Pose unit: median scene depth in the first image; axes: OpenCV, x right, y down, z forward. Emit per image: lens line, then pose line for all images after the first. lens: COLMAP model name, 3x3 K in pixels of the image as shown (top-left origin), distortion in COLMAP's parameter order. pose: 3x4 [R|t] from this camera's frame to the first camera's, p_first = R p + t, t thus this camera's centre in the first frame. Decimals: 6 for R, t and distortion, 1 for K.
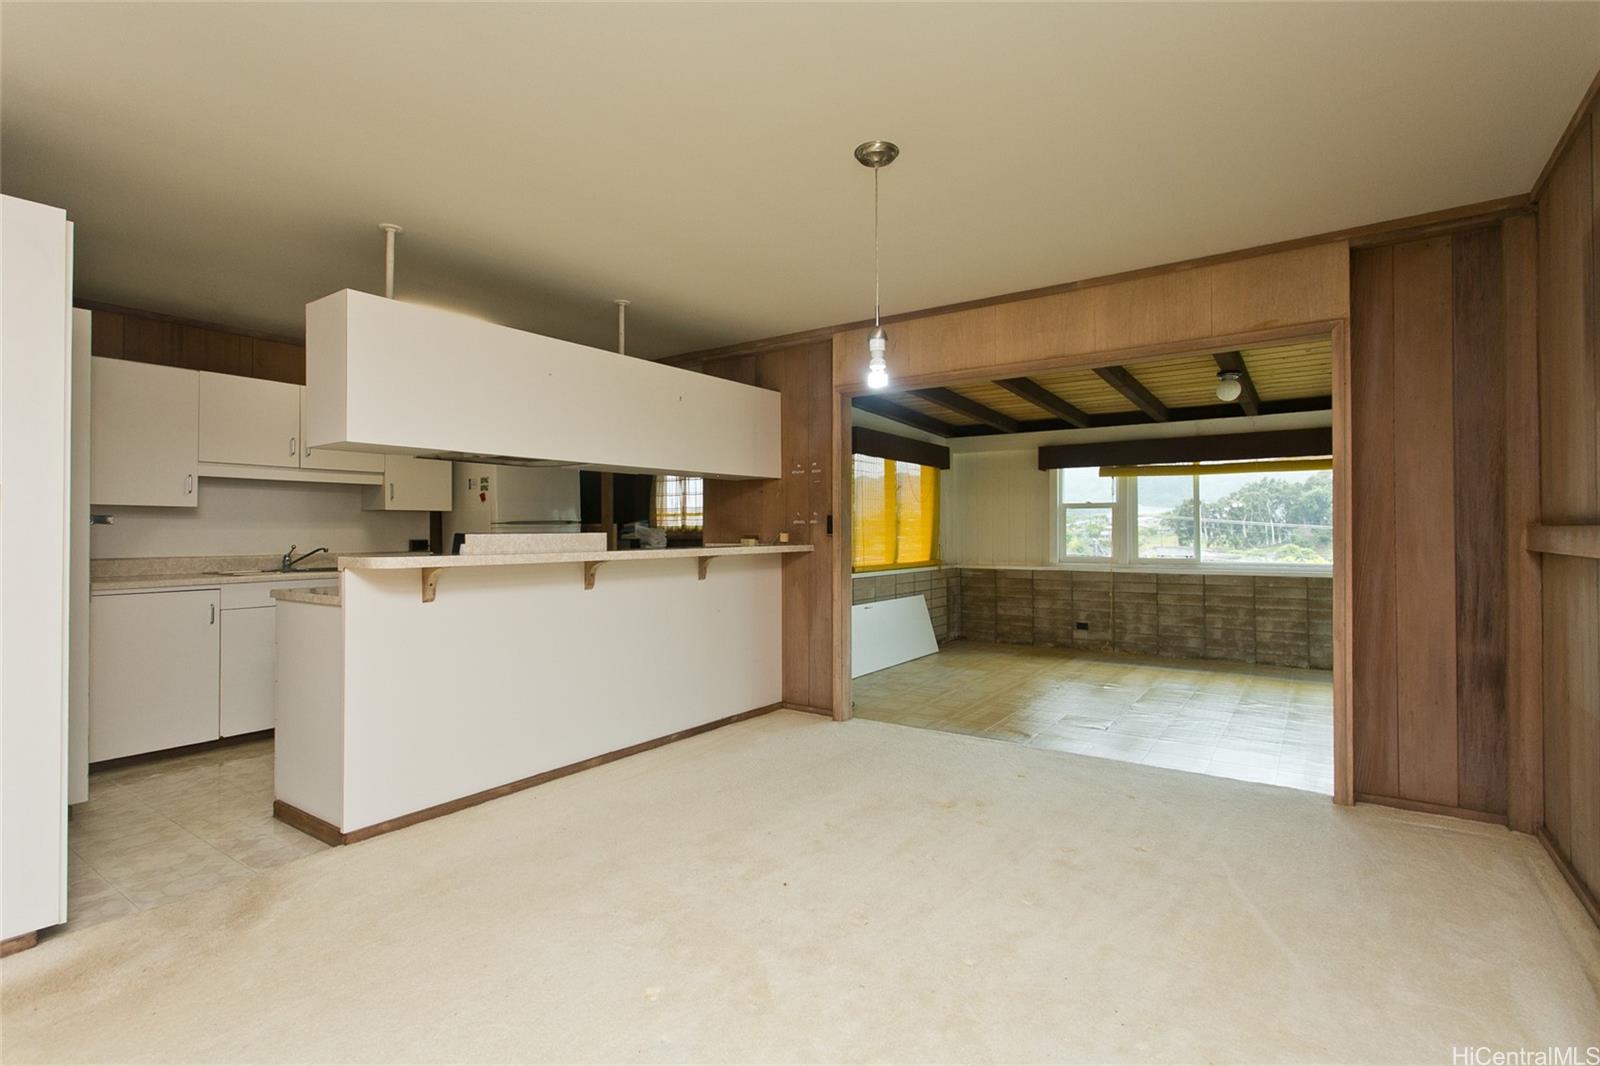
lens RADIAL K [[762.2, 0, 802.3], [0, 762.2, 523.5], [0, 0, 1]] dist [0.005303, 0.000911]
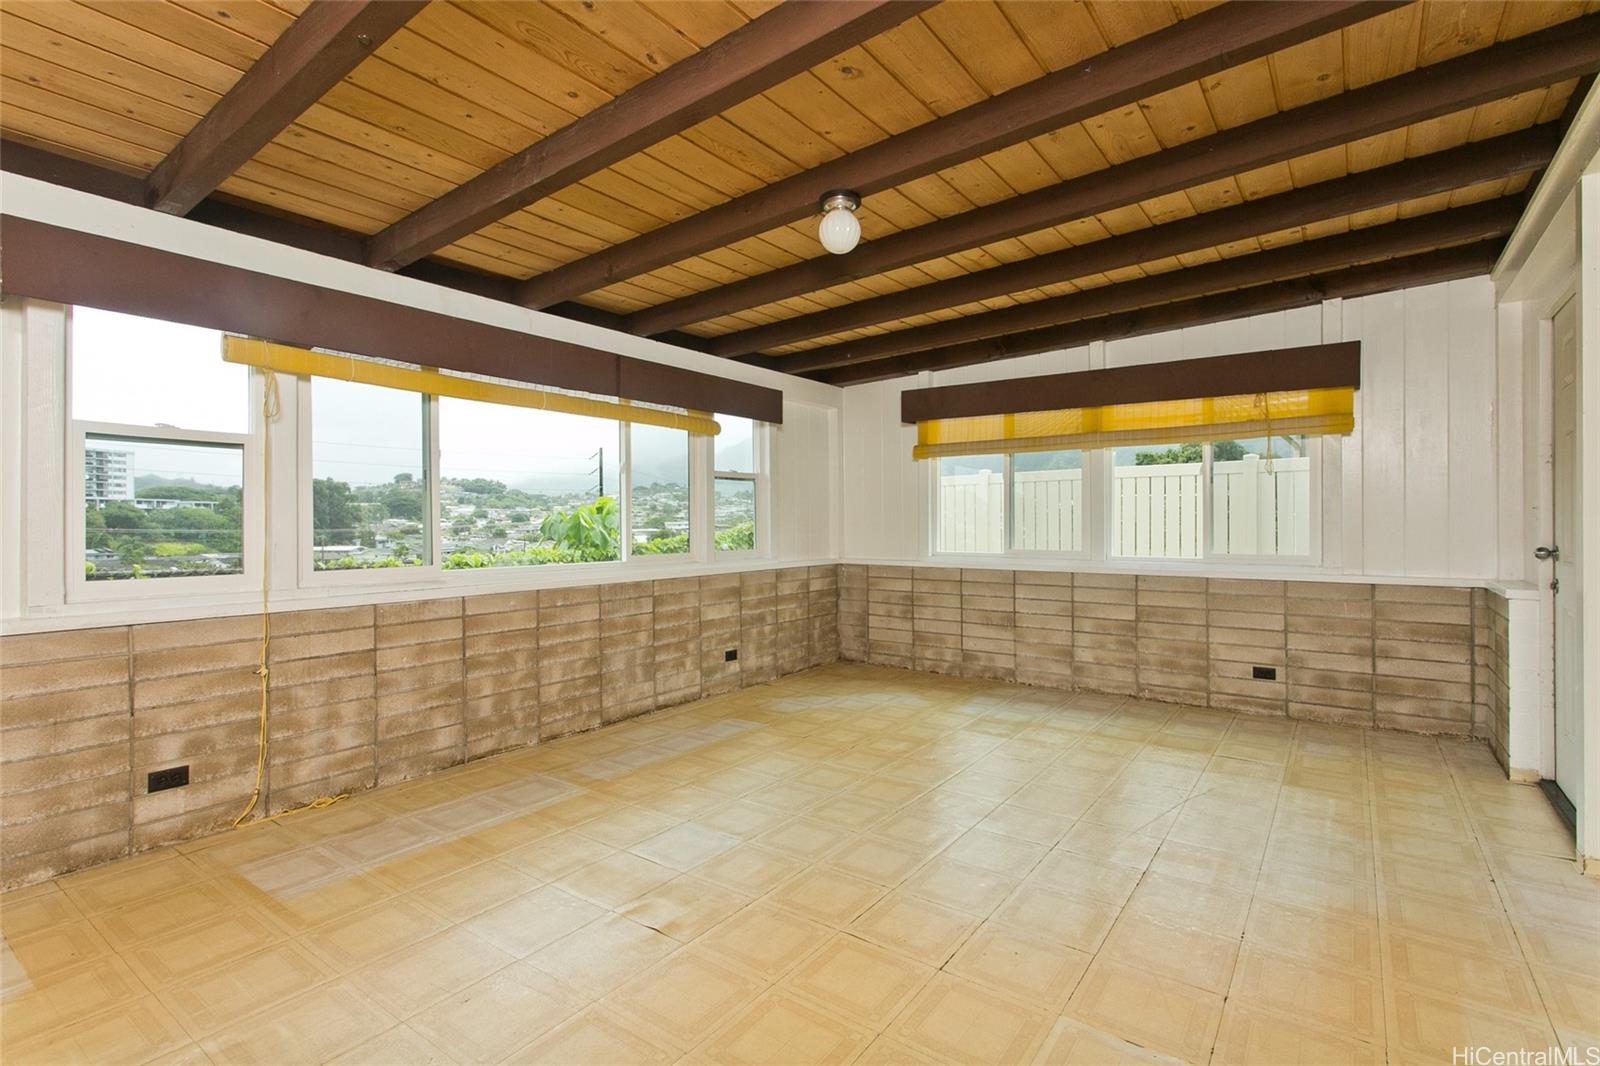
lens RADIAL K [[762.2, 0, 802.3], [0, 762.2, 523.5], [0, 0, 1]] dist [0.005303, 0.000911]
pose [[0.021976, 0.004515, 0.999748, 0.027775], [-0.005979, 0.999973, -0.004385, 0.020452], [-0.999741, -0.005881, 0.022003, 0.790434]]
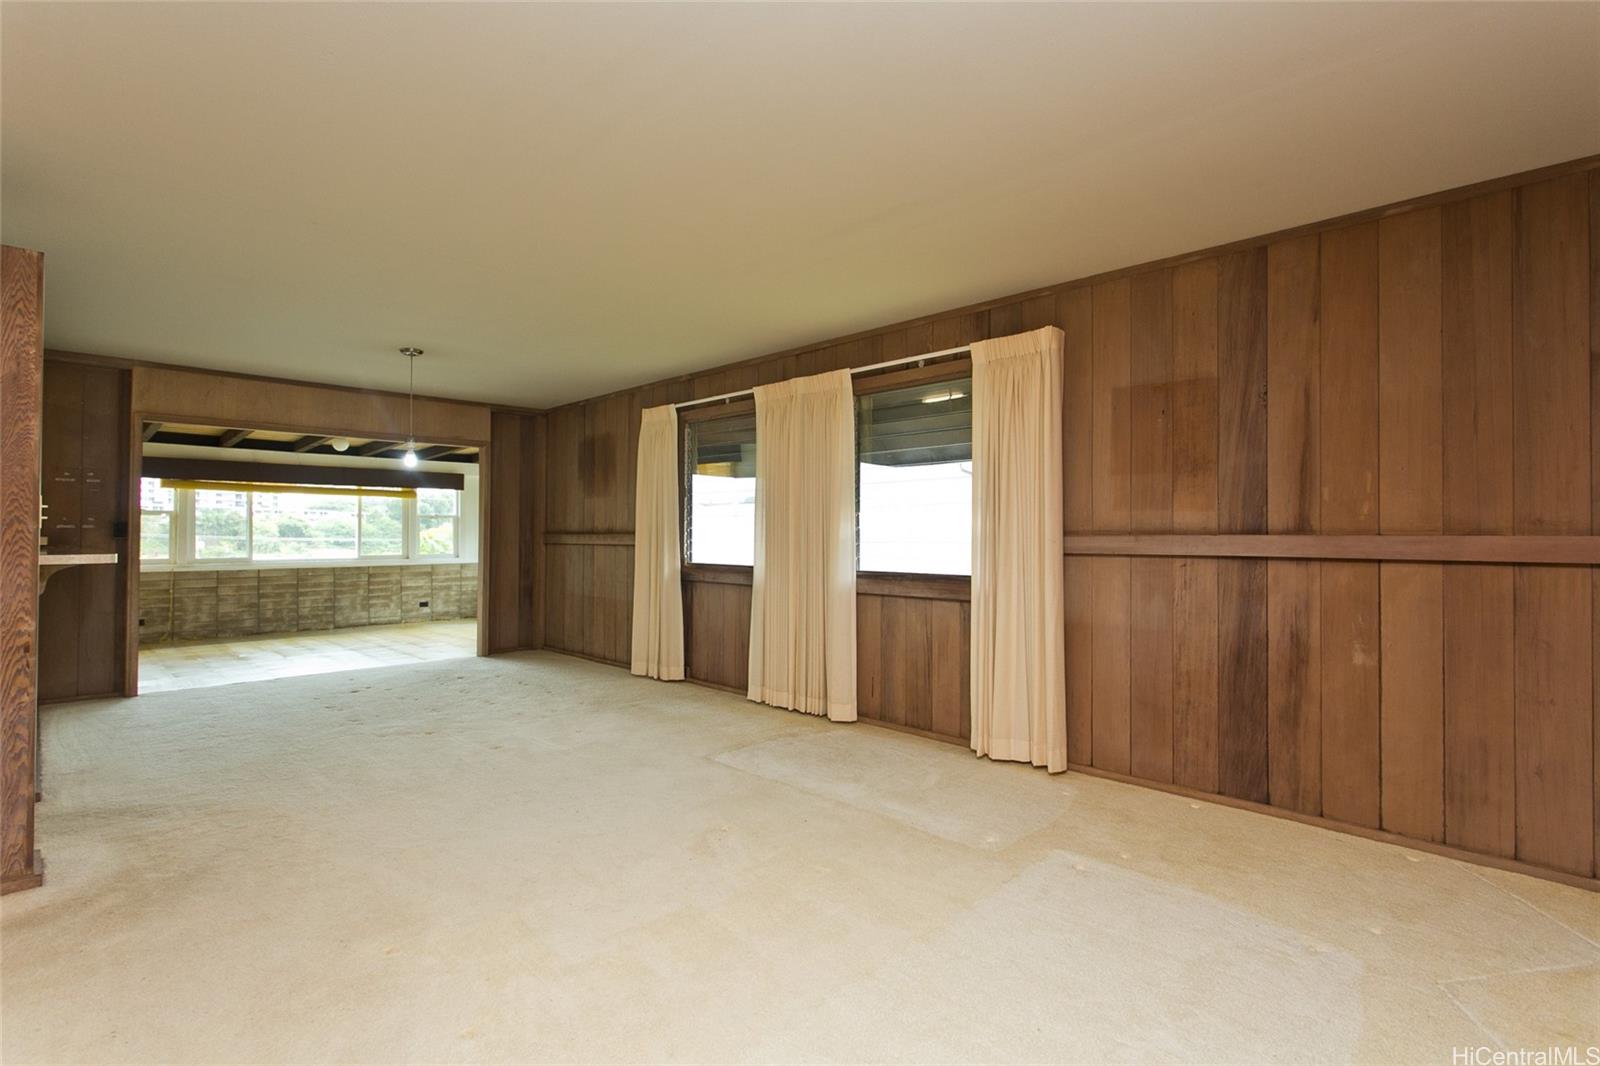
lens RADIAL K [[762.2, 0, 802.3], [0, 762.2, 523.5], [0, 0, 1]] dist [0.005303, 0.000911]
pose [[0.169857, 0.018041, 0.985304, -0.621521], [-0.010796, 0.999806, -0.016445, 0.000330], [-0.985410, -0.007845, 0.170019, -0.138365]]
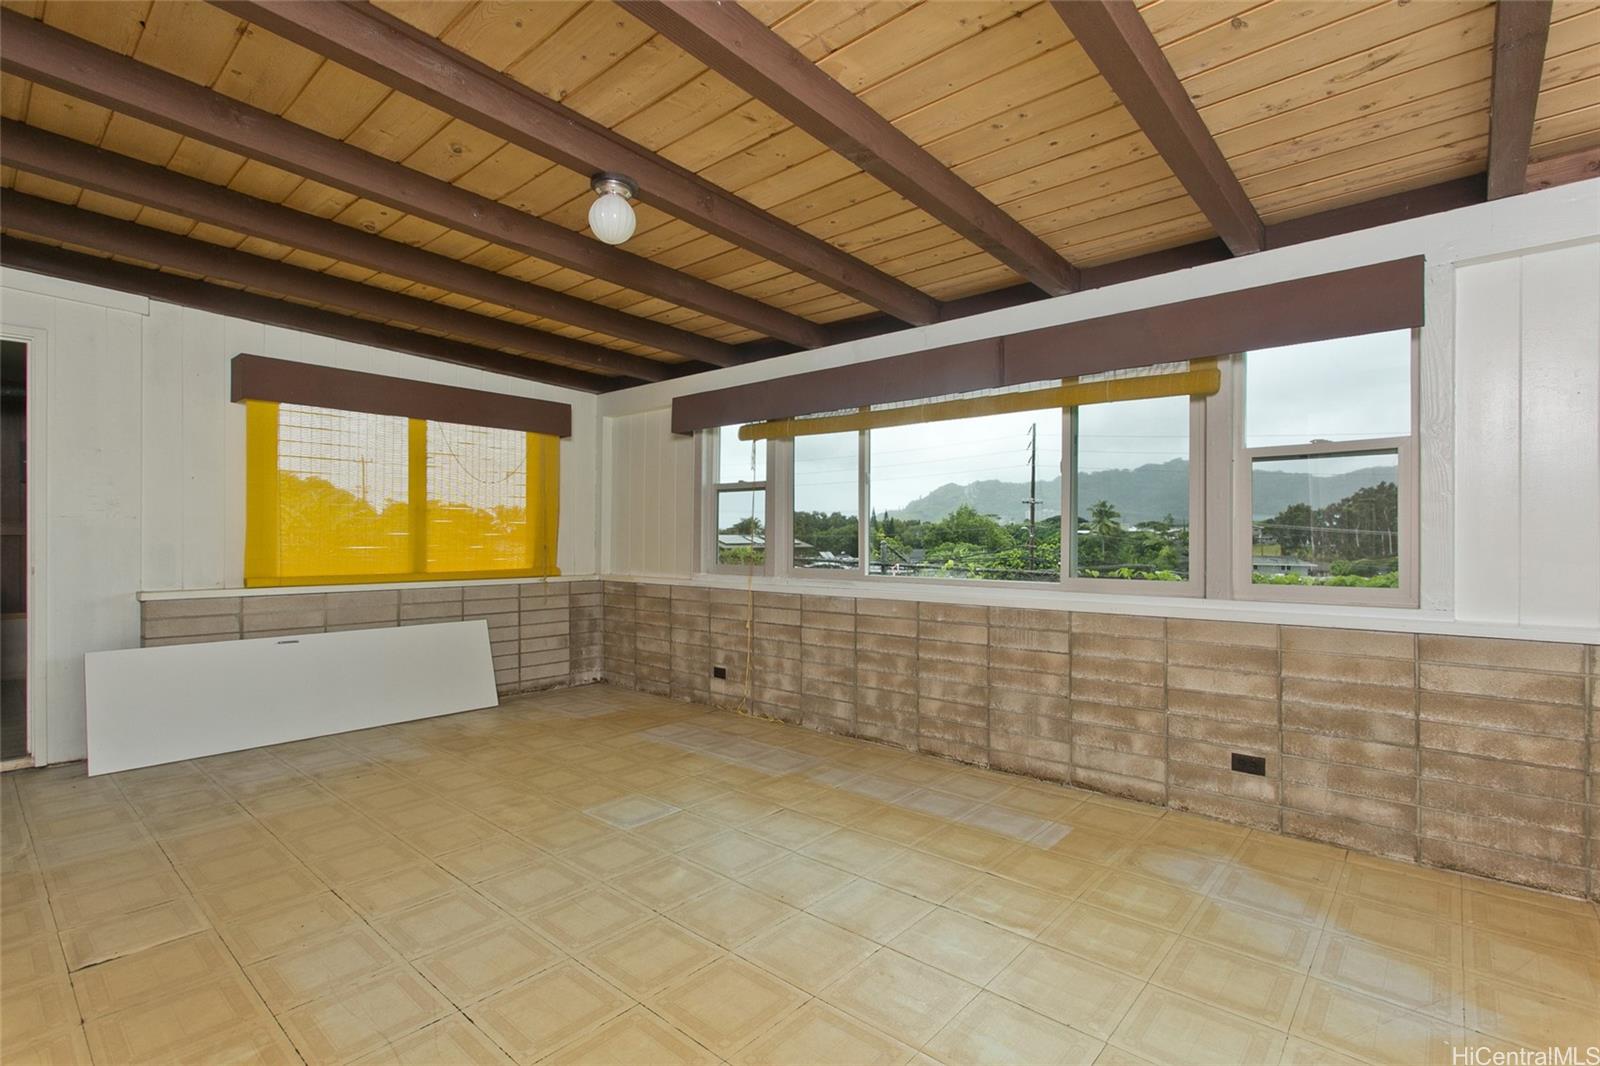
lens RADIAL K [[749.2, 0, 791.4], [0, 749.2, 538.2], [0, 0, 1]] dist [0.001786, 0.000583]
pose [[0.992542, 0.005204, -0.121794, 0.565175], [-0.003920, 0.999934, 0.010783, 0.015036], [0.121842, -0.010225, 0.992497, 0.425113]]
